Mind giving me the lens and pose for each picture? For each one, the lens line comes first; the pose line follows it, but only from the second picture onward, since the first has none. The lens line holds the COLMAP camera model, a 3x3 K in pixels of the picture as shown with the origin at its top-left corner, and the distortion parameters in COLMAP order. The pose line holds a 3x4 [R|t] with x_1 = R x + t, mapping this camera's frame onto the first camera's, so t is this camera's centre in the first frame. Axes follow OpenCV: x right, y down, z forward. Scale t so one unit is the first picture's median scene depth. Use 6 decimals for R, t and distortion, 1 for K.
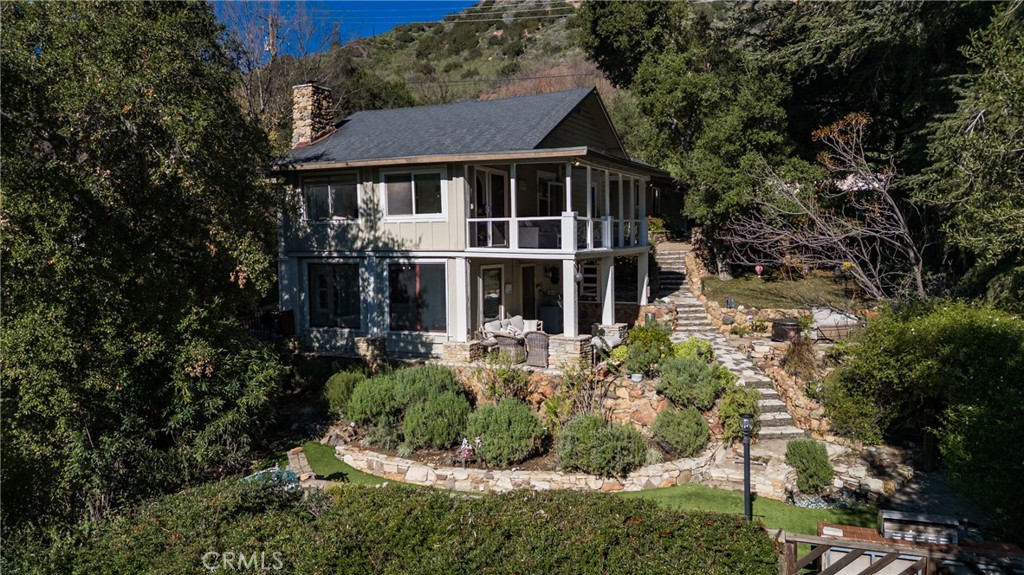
lens RADIAL K [[720.4, 0, 508.6], [0, 720.4, 283.0], [0, 0, 1]] dist [0.110006, -0.115412]
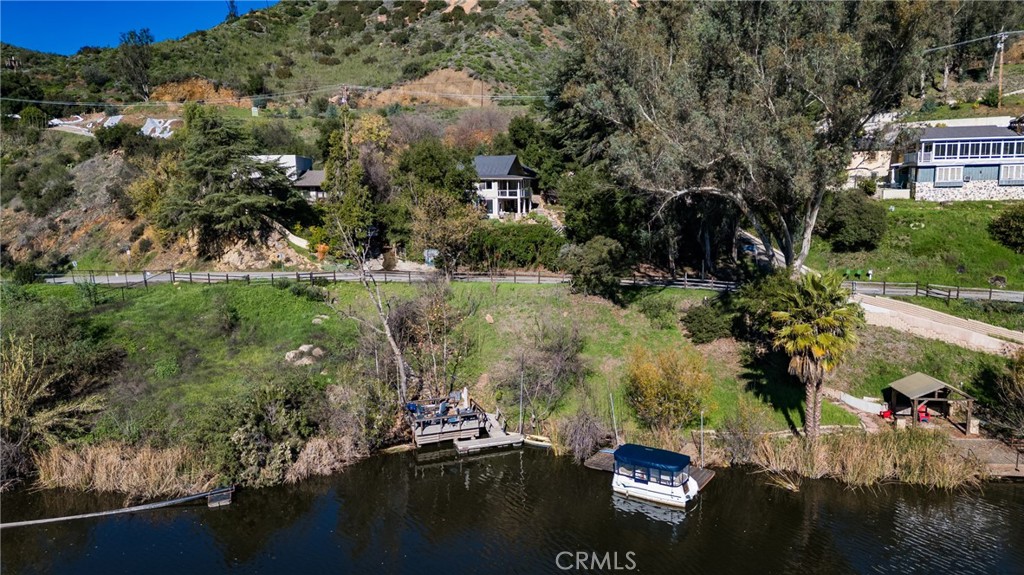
lens RADIAL K [[720.4, 0, 508.6], [0, 720.4, 283.0], [0, 0, 1]] dist [0.110006, -0.115412]
pose [[0.979292, -0.026344, 0.200732, -0.929614], [0.012726, 0.997547, 0.068831, 0.192404], [-0.202053, -0.064851, 0.977225, -3.658727]]
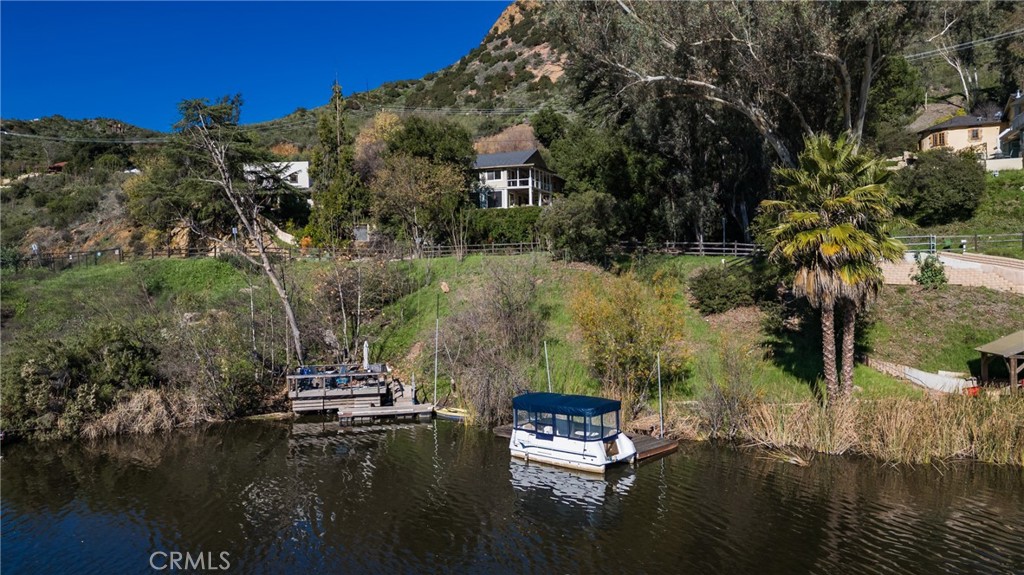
lens RADIAL K [[720.4, 0, 508.6], [0, 720.4, 283.0], [0, 0, 1]] dist [0.110006, -0.115412]
pose [[0.998576, 0.001543, 0.053328, -0.260007], [0.001511, 0.998362, -0.057192, 0.723905], [-0.053329, 0.057191, 0.996938, -3.075723]]
